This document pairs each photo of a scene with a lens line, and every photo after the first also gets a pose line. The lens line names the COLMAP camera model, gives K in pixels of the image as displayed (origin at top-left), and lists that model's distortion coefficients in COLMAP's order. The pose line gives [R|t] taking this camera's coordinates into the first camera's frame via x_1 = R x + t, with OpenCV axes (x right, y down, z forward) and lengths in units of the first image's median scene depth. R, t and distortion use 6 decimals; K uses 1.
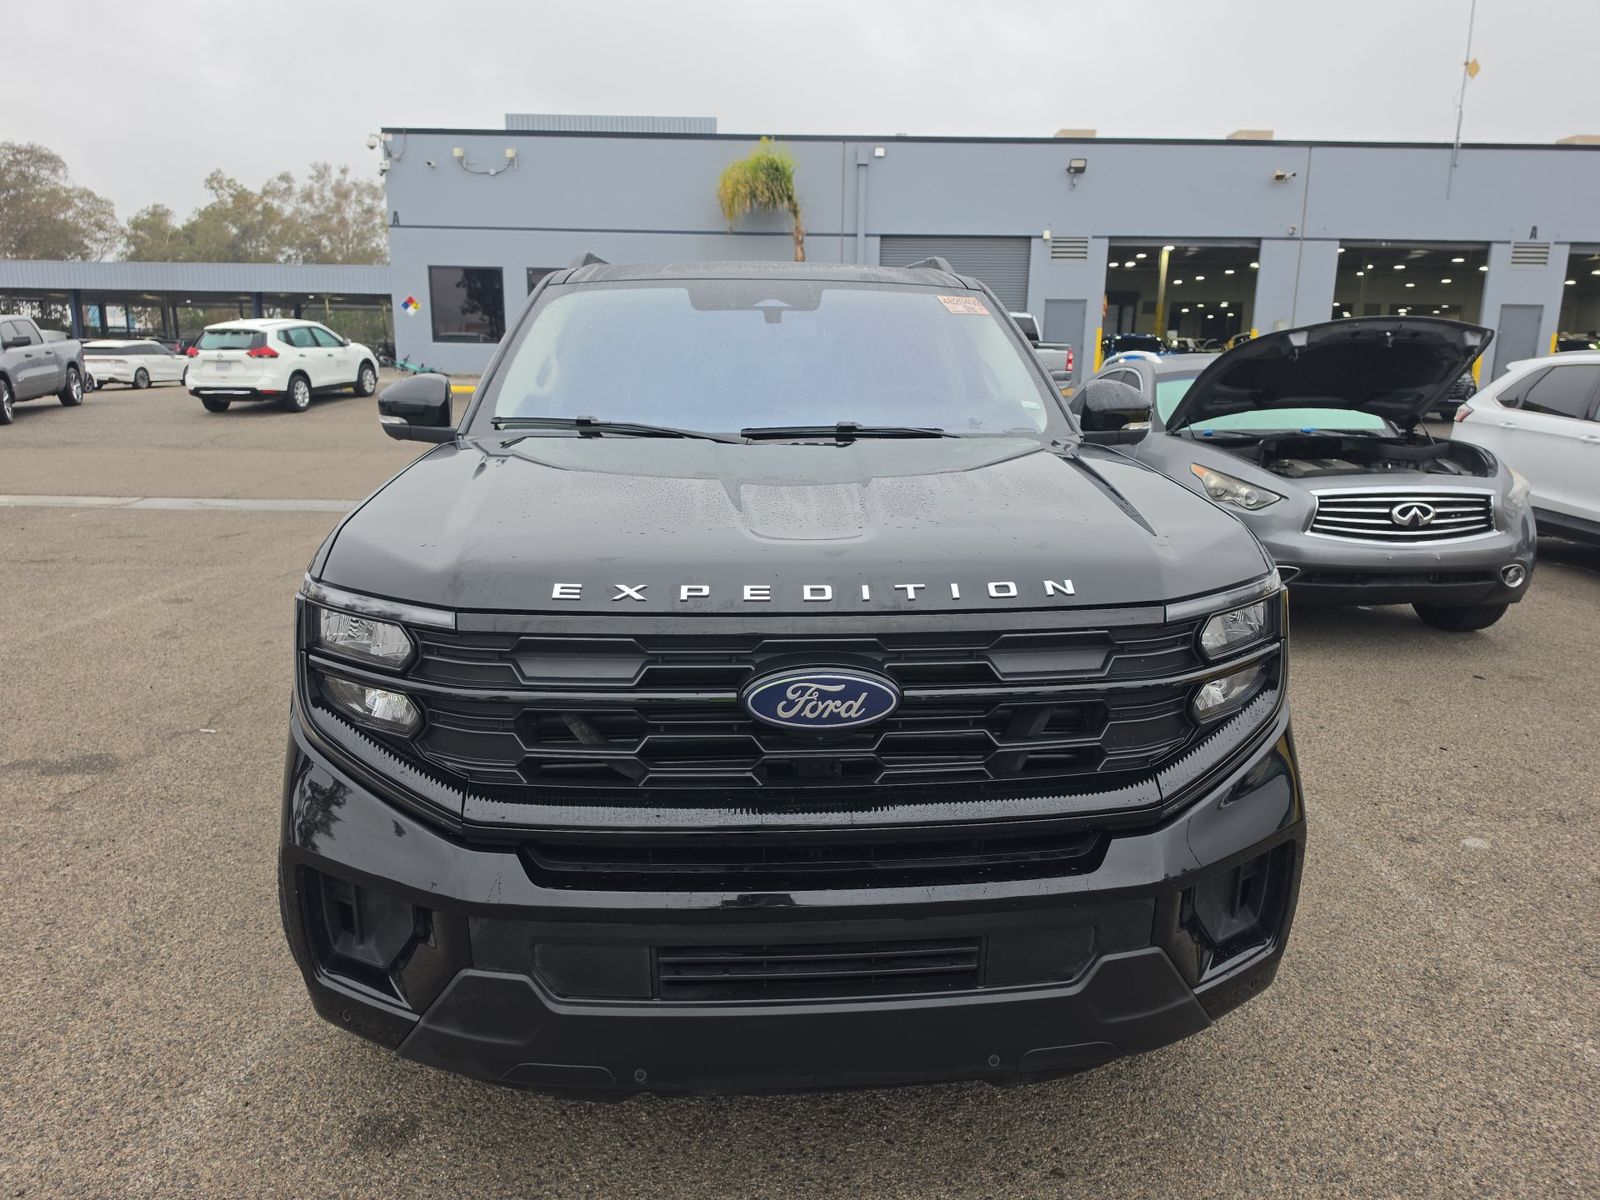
lens RADIAL K [[1101.9, 0, 800.0], [0, 1101.9, 600.0], [0, 0, 1]] dist [0.022575, -0.028593]
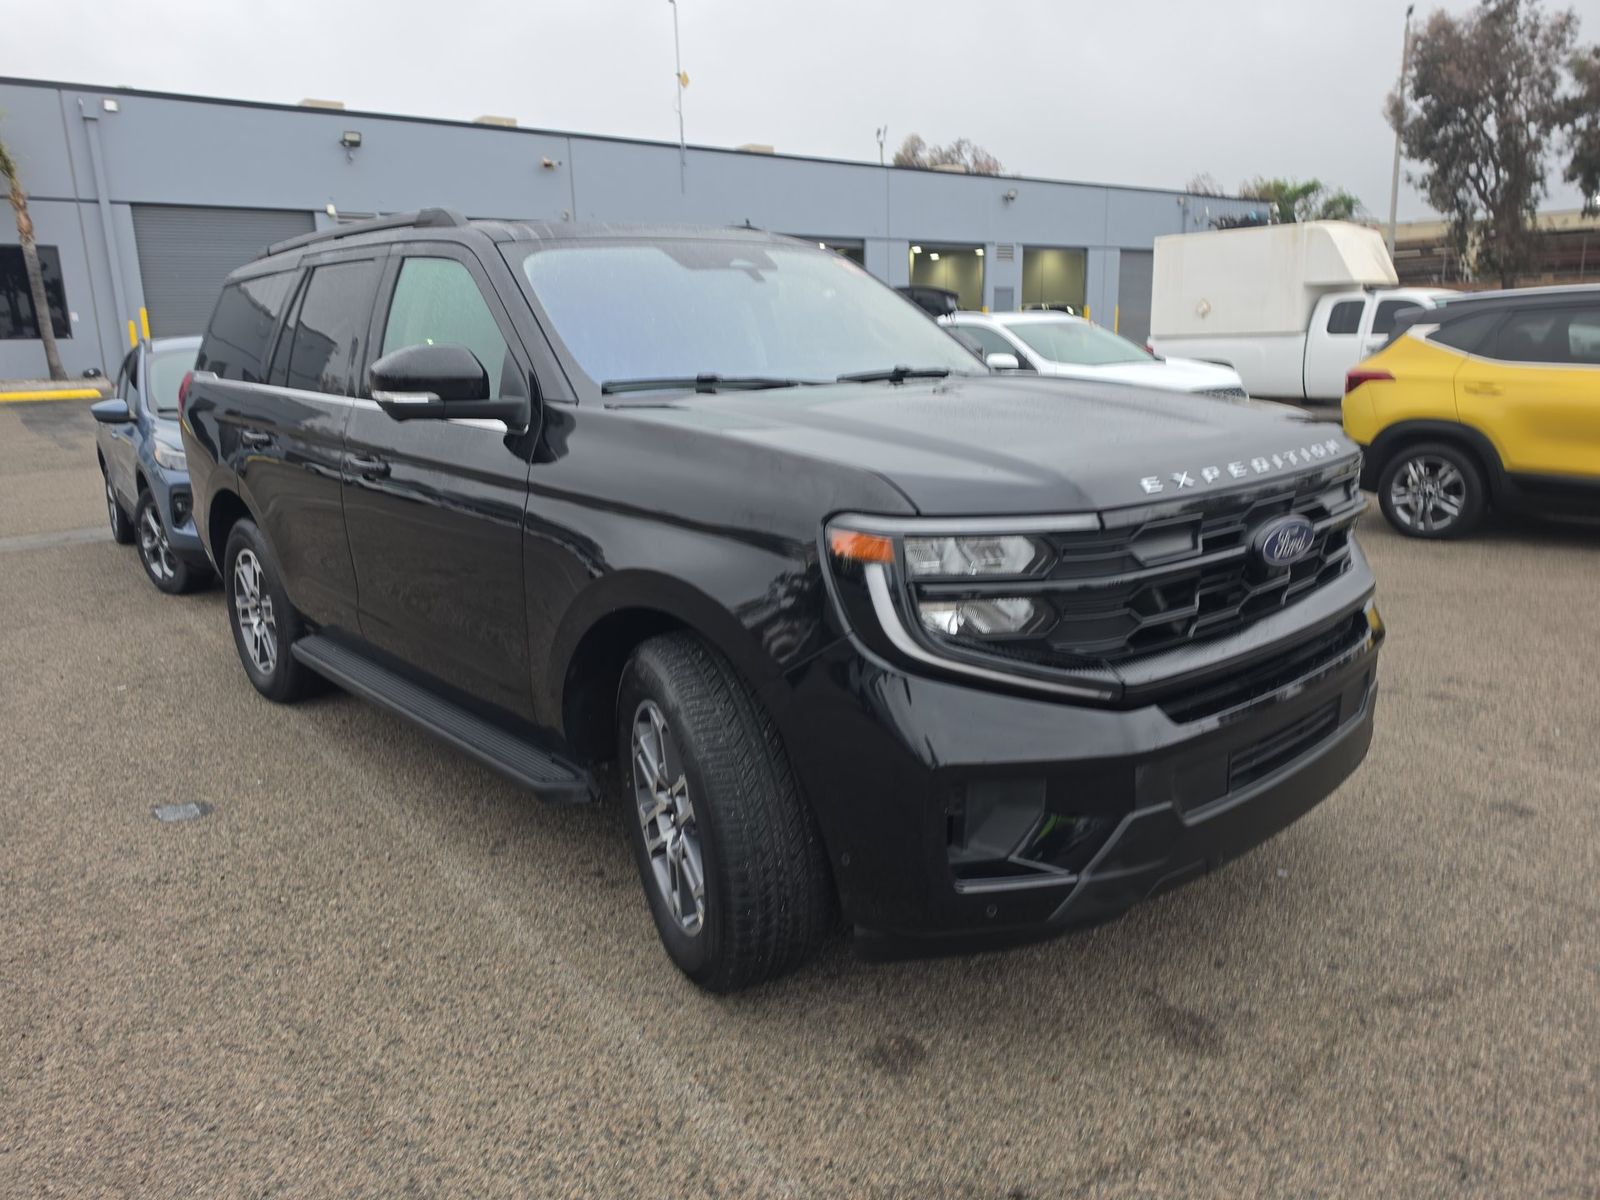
lens RADIAL K [[1121.2, 0, 798.0], [0, 1121.2, 578.8], [0, 0, 1]] dist [0.006576, -0.001994]
pose [[0.786690, -0.160047, 0.596242, -0.090139], [0.163928, 0.985295, 0.048189, -0.002127], [-0.595186, 0.059831, 0.801357, 0.016901]]
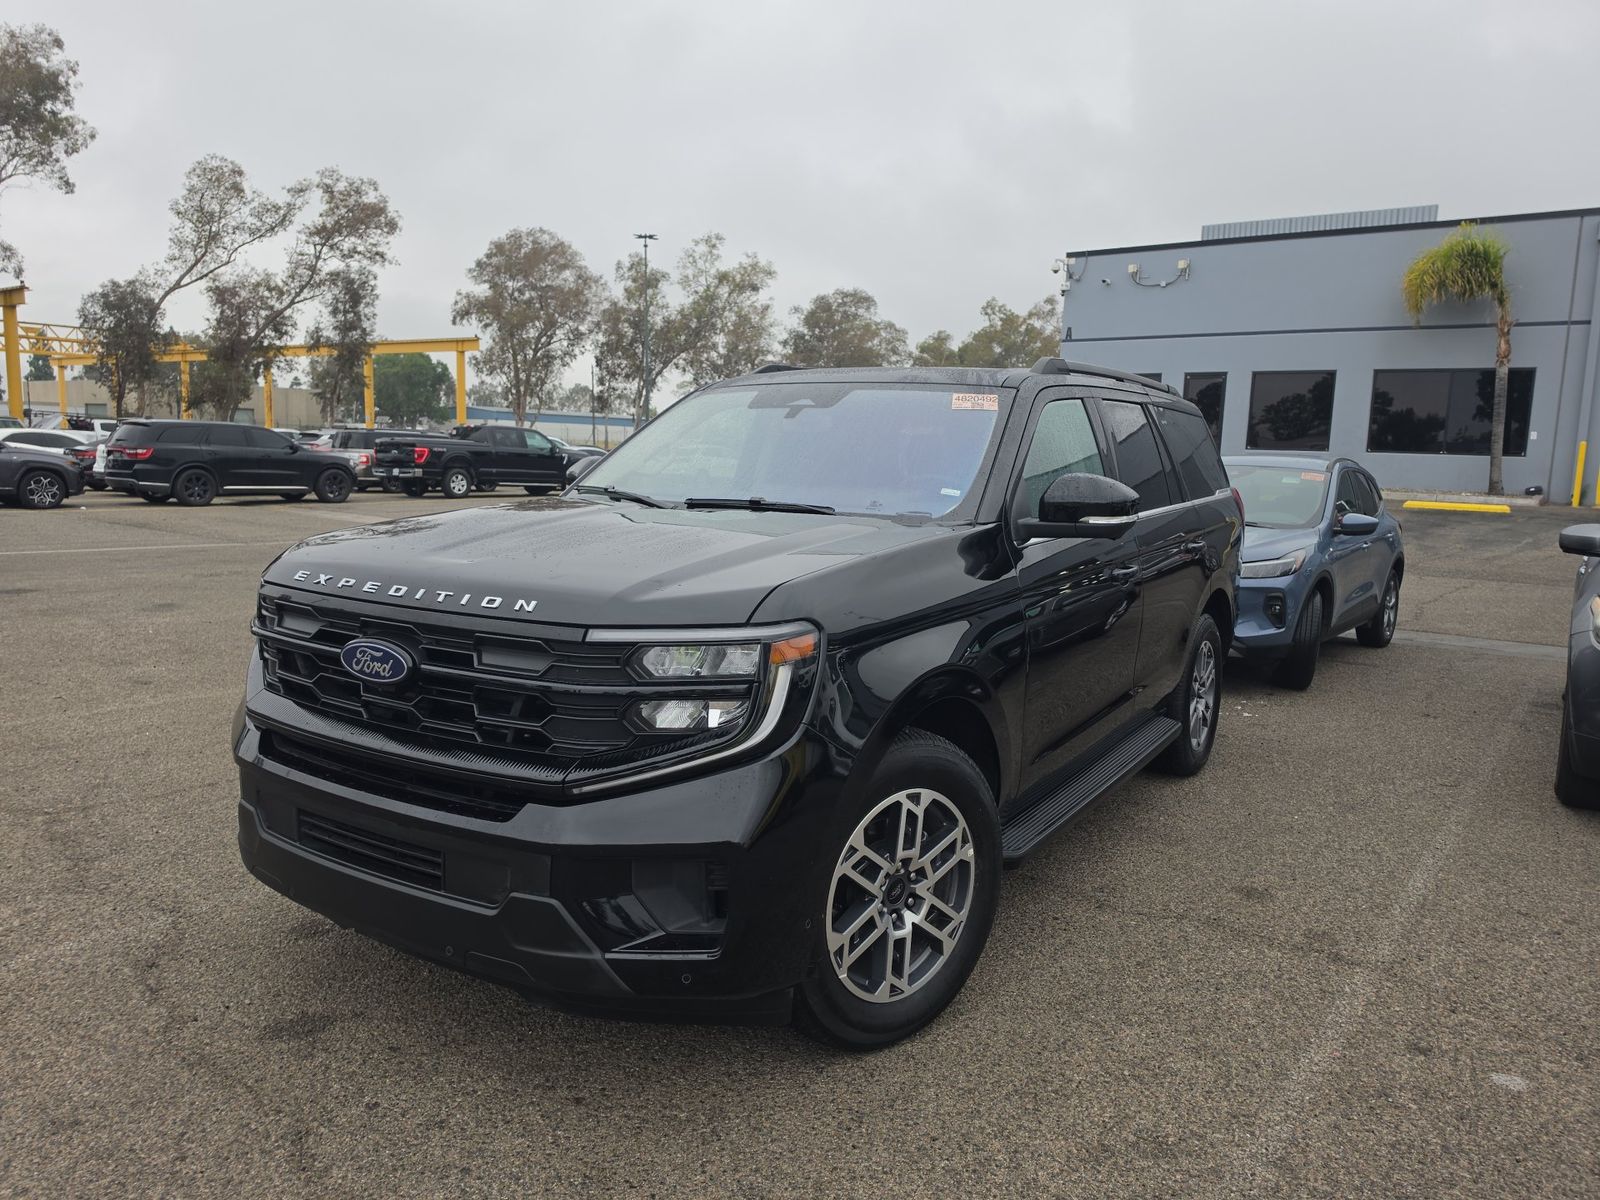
lens RADIAL K [[1101.9, 0, 800.0], [0, 1101.9, 600.0], [0, 0, 1]] dist [0.022575, -0.028593]
pose [[0.799644, 0.090001, -0.593692, 0.093711], [-0.144202, 0.988553, -0.044365, -0.000521], [0.582903, 0.121088, 0.803469, 0.008796]]
